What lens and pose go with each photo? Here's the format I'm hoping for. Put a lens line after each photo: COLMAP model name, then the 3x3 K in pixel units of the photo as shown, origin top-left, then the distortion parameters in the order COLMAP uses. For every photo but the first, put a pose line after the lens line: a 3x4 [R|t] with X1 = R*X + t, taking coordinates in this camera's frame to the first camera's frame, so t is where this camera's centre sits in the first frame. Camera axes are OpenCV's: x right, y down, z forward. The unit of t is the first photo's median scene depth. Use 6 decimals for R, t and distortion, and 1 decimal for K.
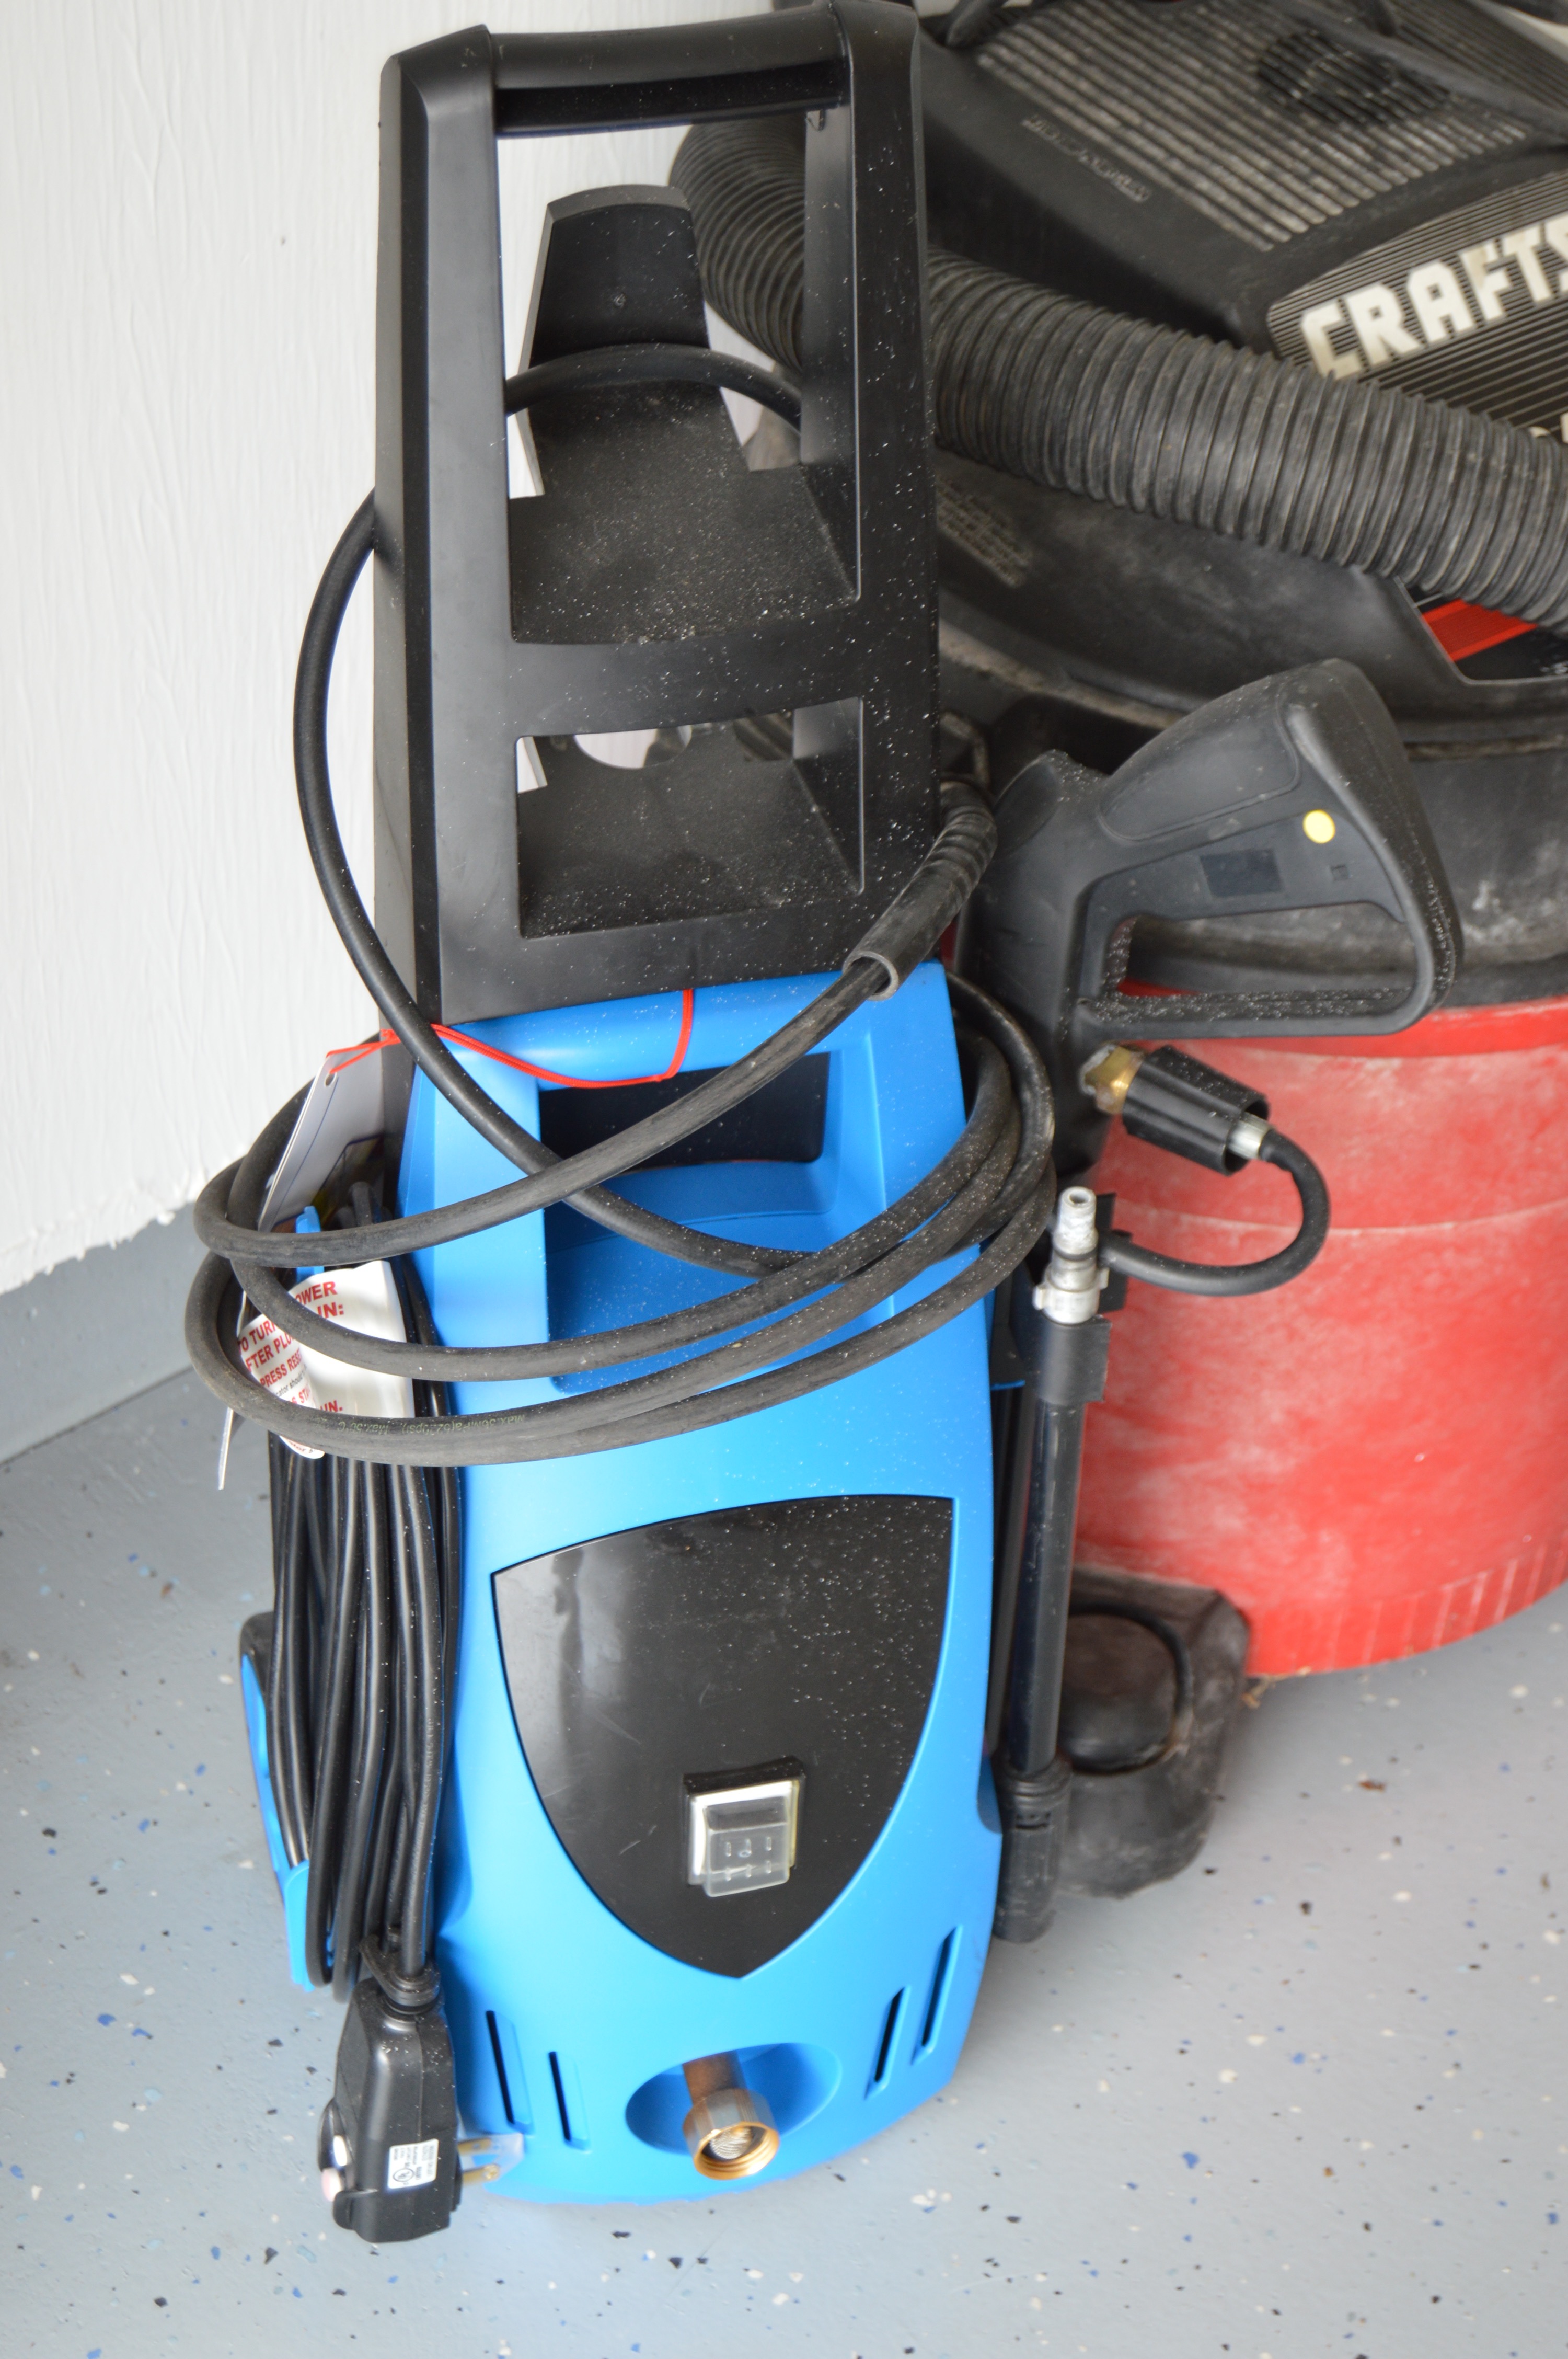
lens RADIAL K [[4831.9, 0, 784.0], [0, 4831.9, 1179.5], [0, 0, 1]] dist [0.024596, -0.459725]
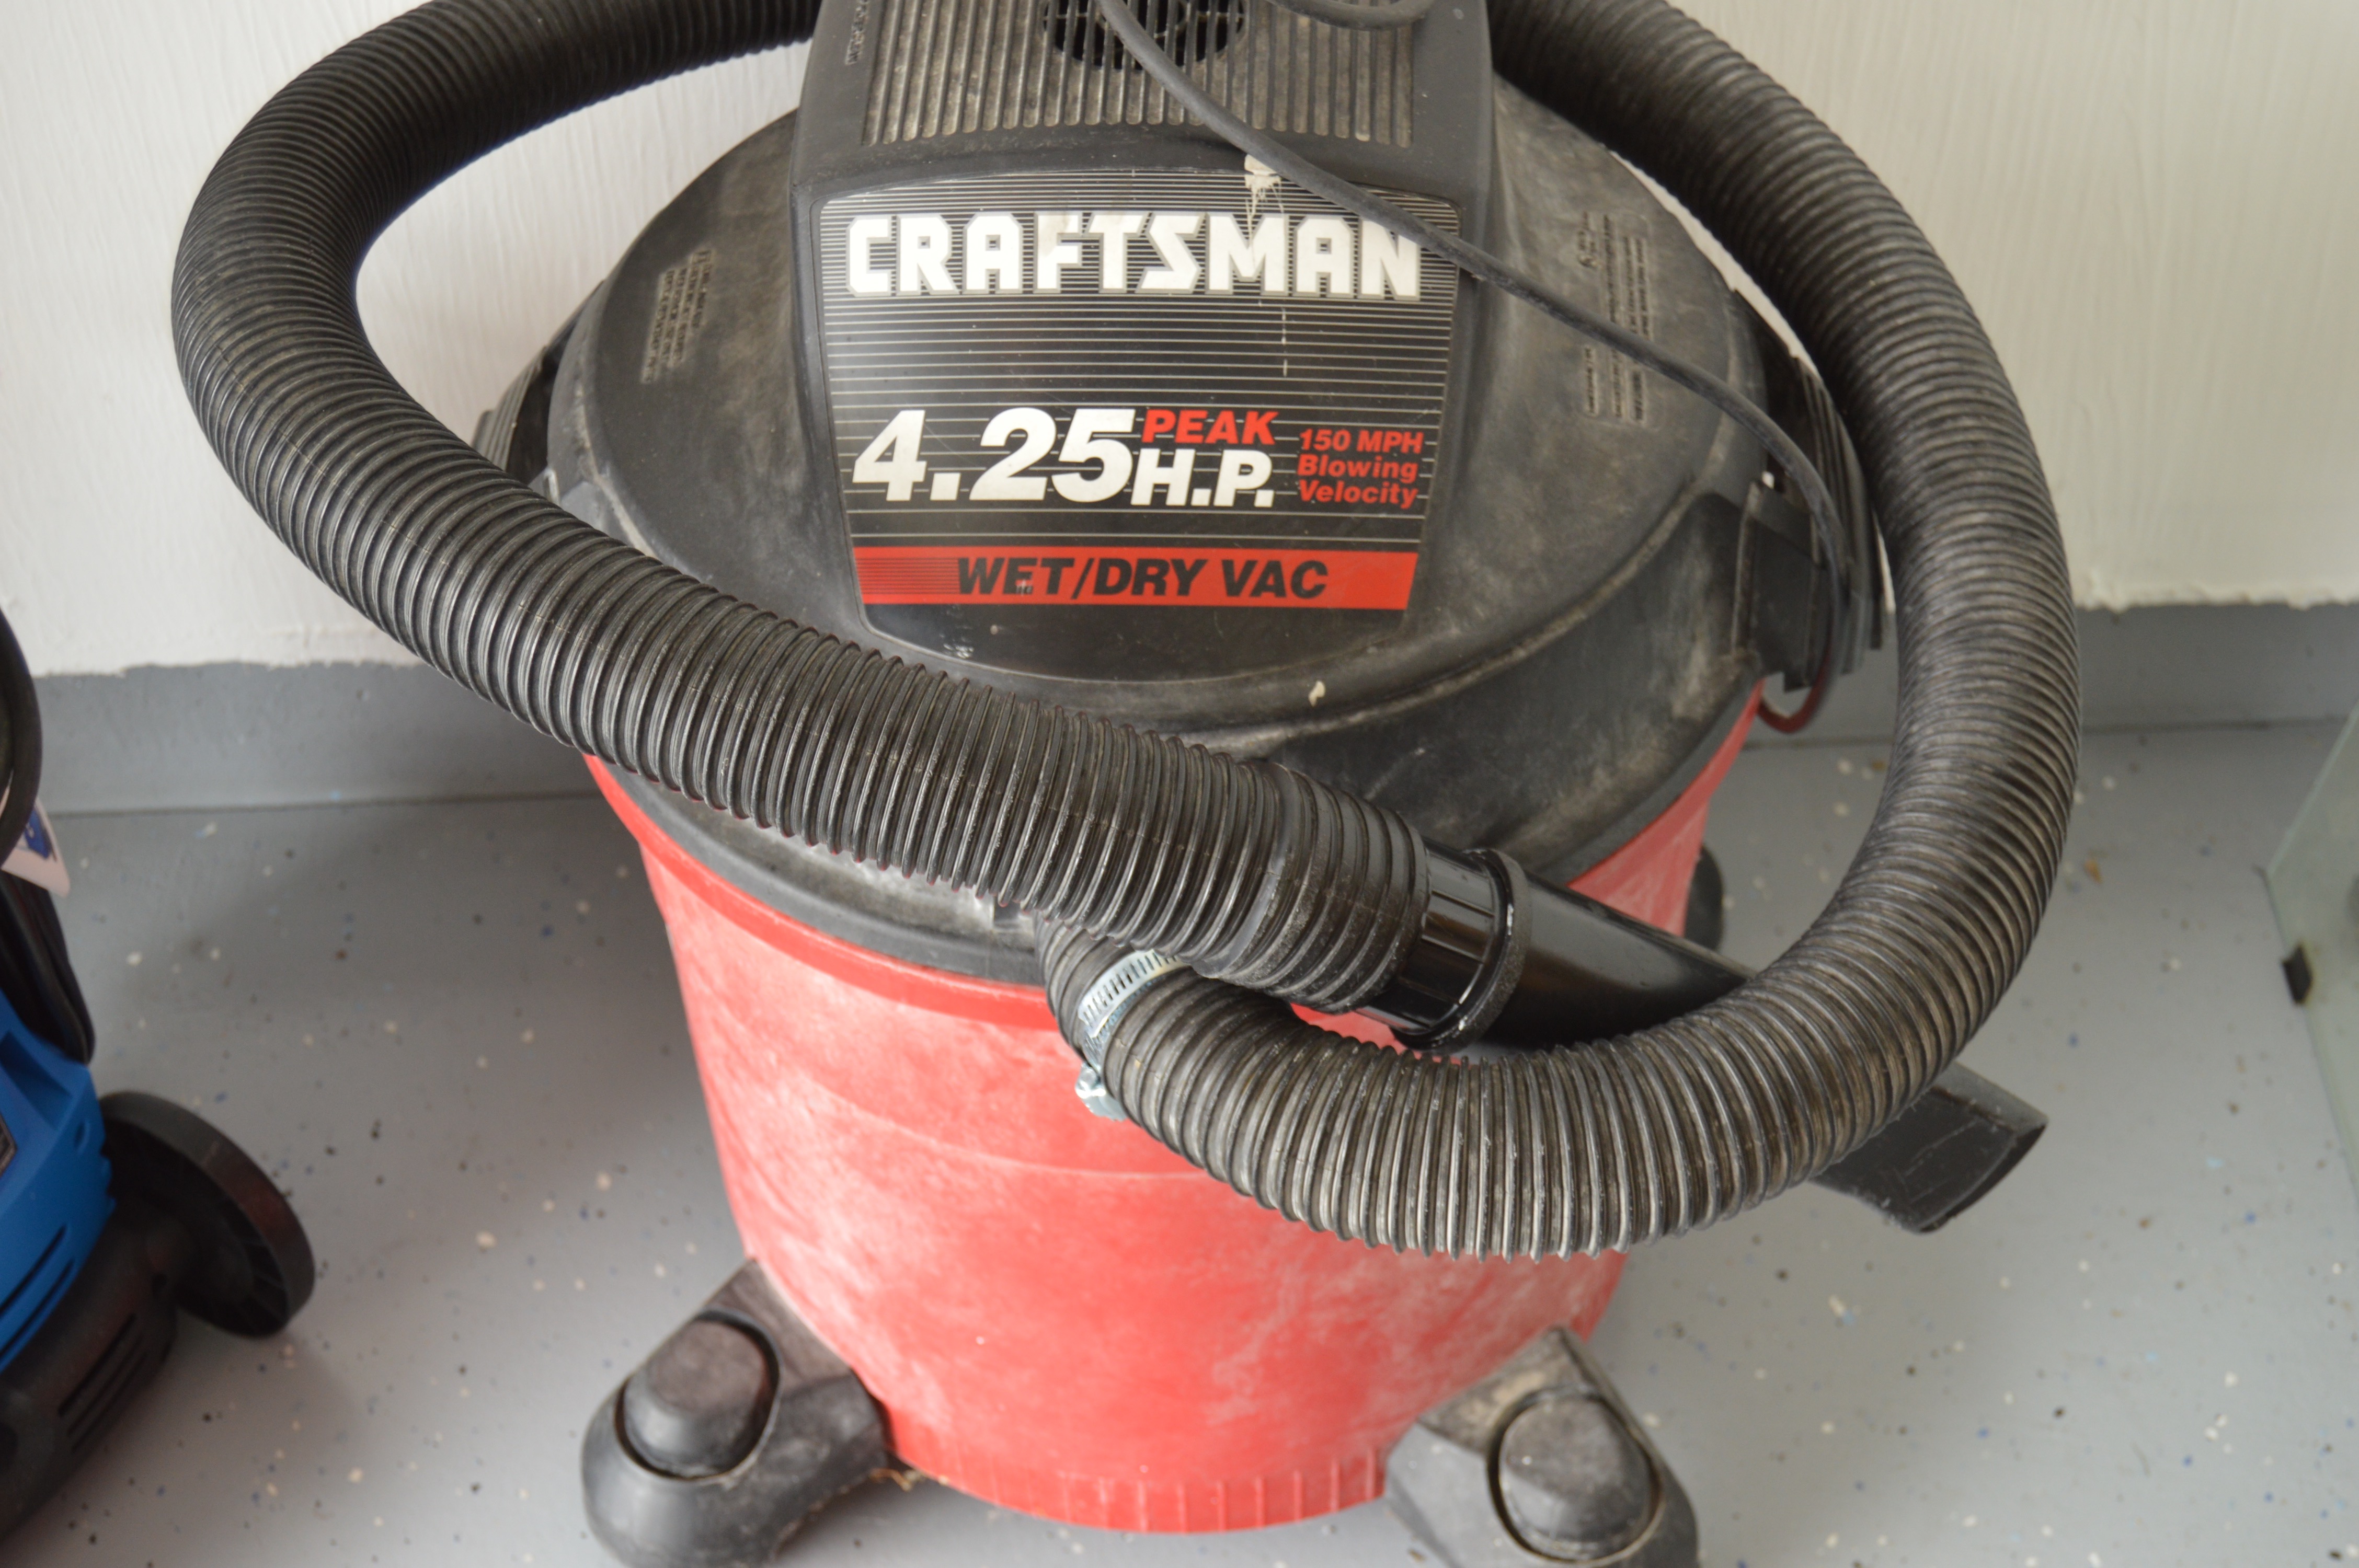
lens RADIAL K [[3834.2, 0, 1179.5], [0, 3834.2, 784.0], [0, 0, 1]] dist [-0.010609, 0.031918]
pose [[0.777259, 0.394198, -0.490384, 0.558476], [-0.361937, 0.917663, 0.163999, -0.214521], [0.514655, 0.050019, 0.855937, 0.354836]]
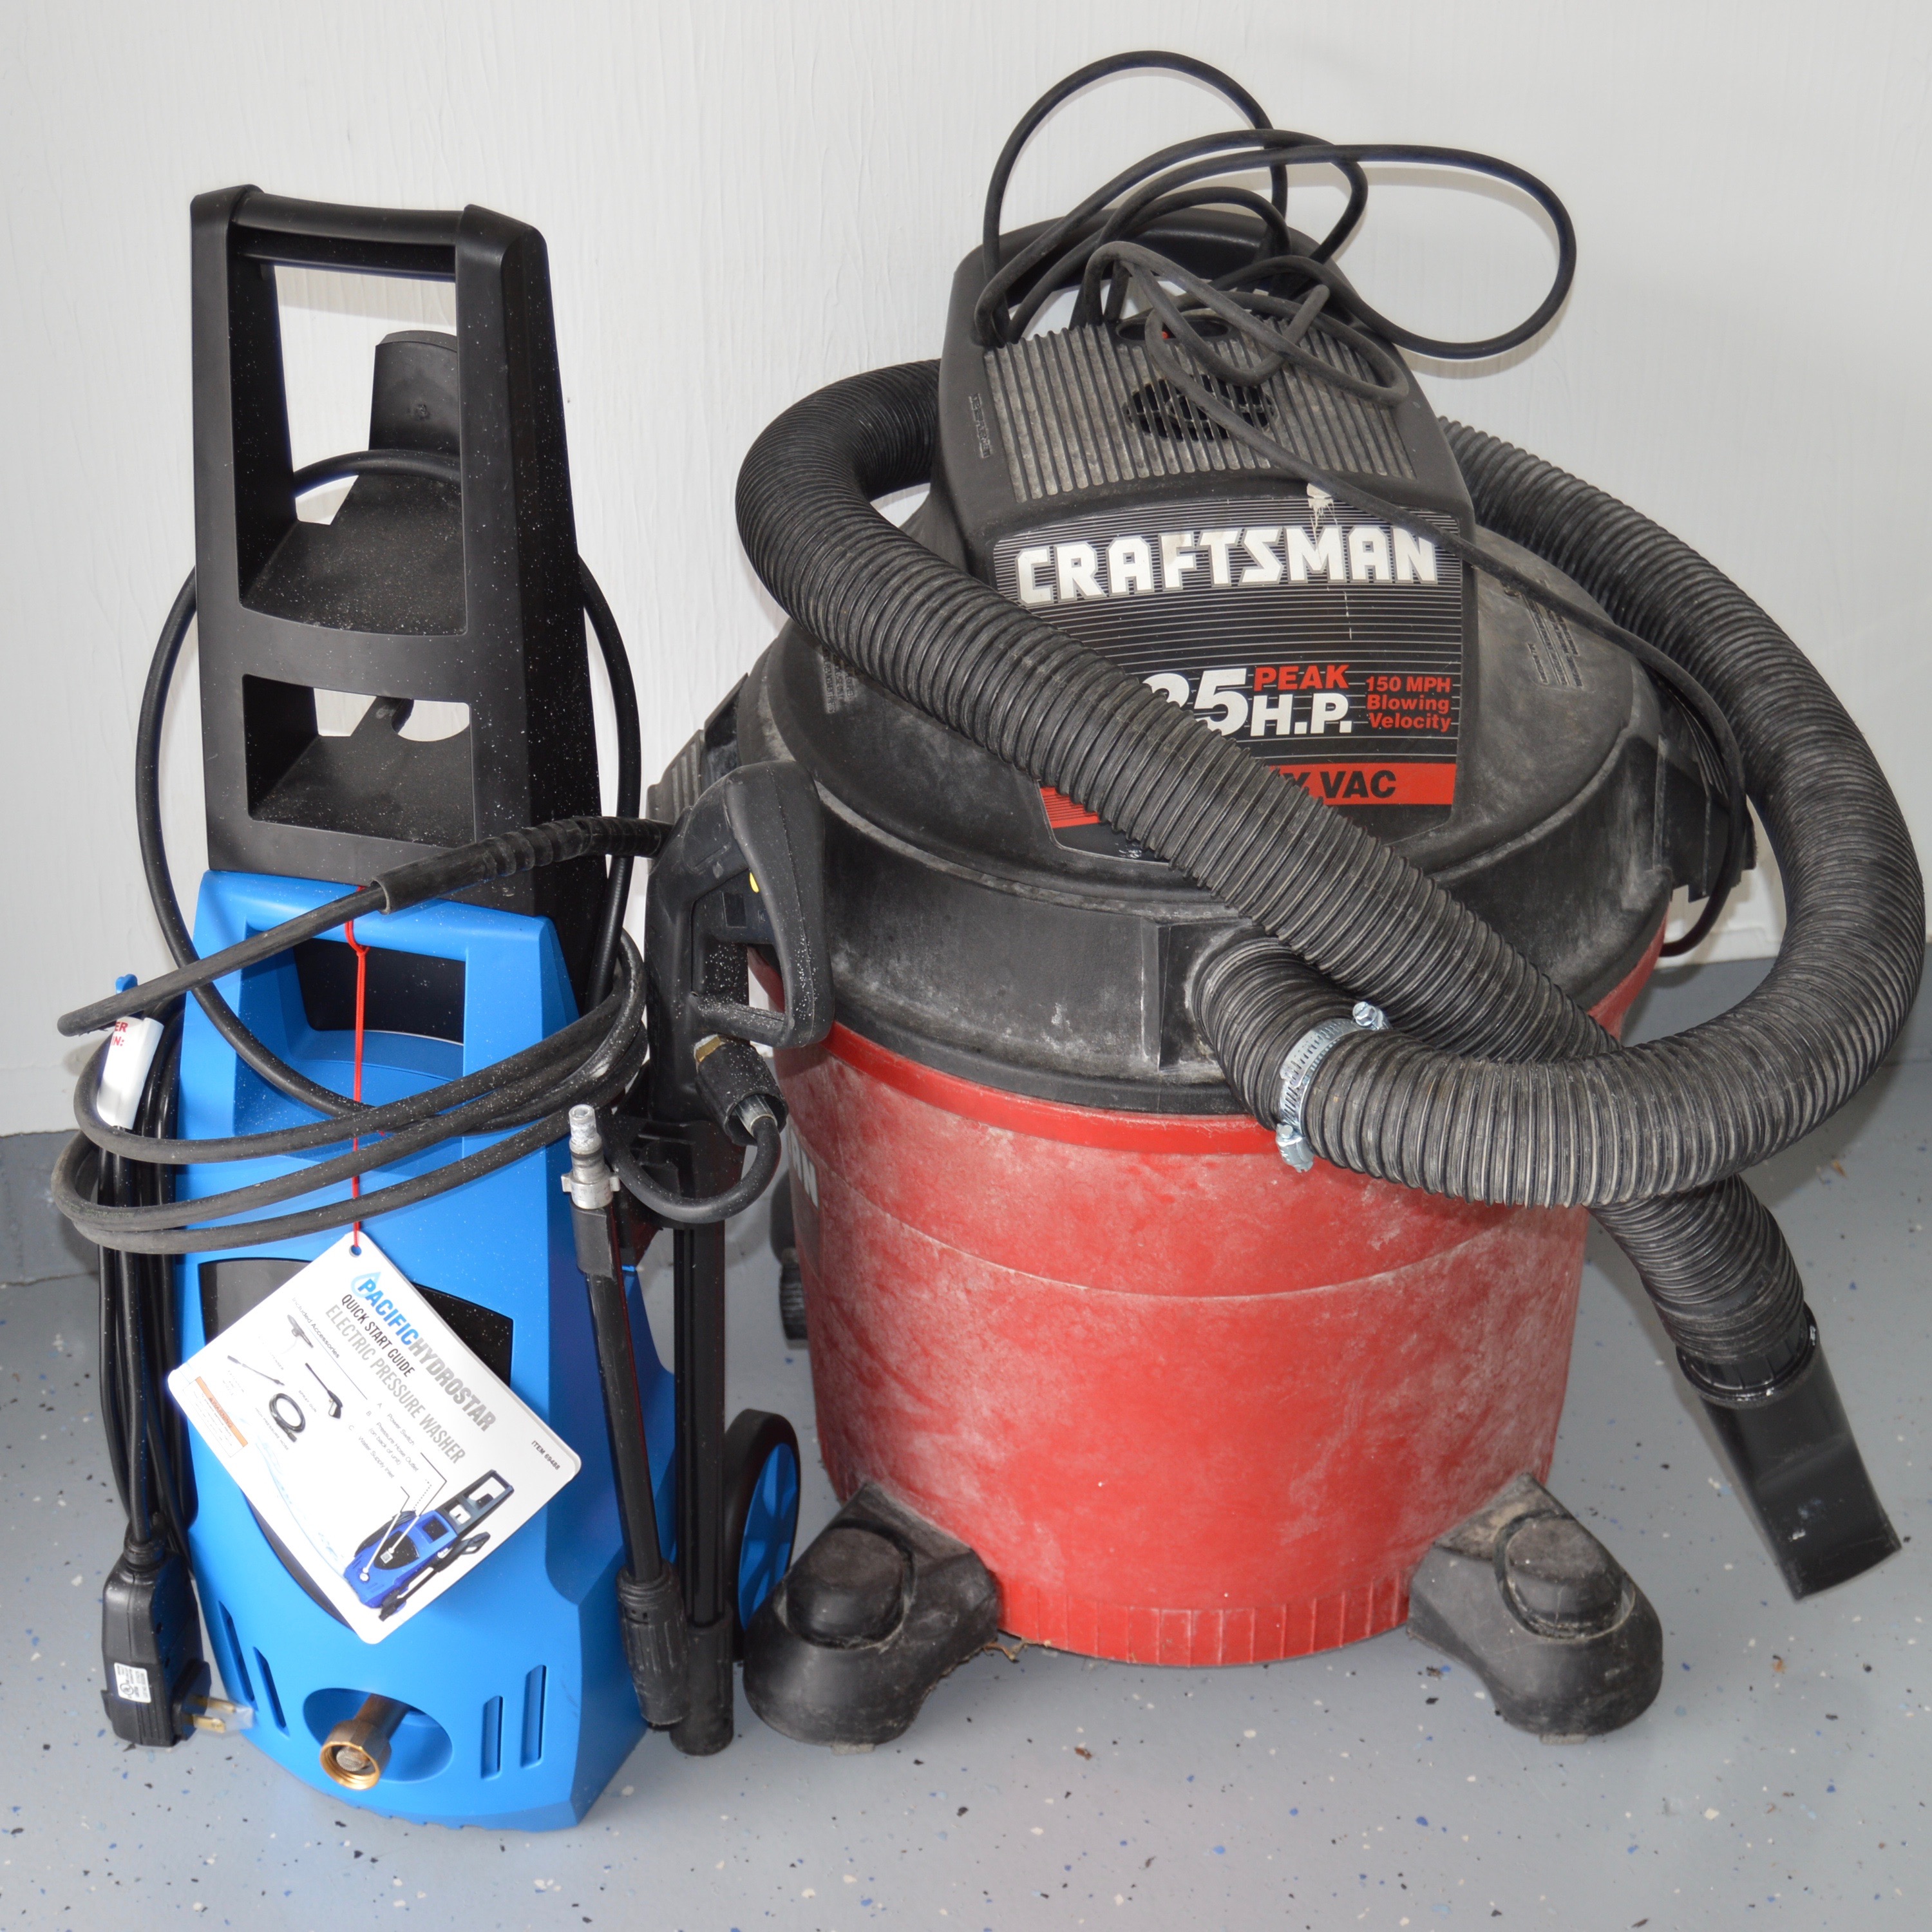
lens RADIAL K [[3917.2, 0, 924.5], [0, 3917.2, 991.4], [0, 0, 1]] dist [-0.015135, -0.254634]
pose [[0.849323, 0.243116, -0.468556, 0.590061], [-0.296586, 0.954056, -0.042580, -0.009156], [0.436677, 0.175131, 0.882407, 0.055617]]
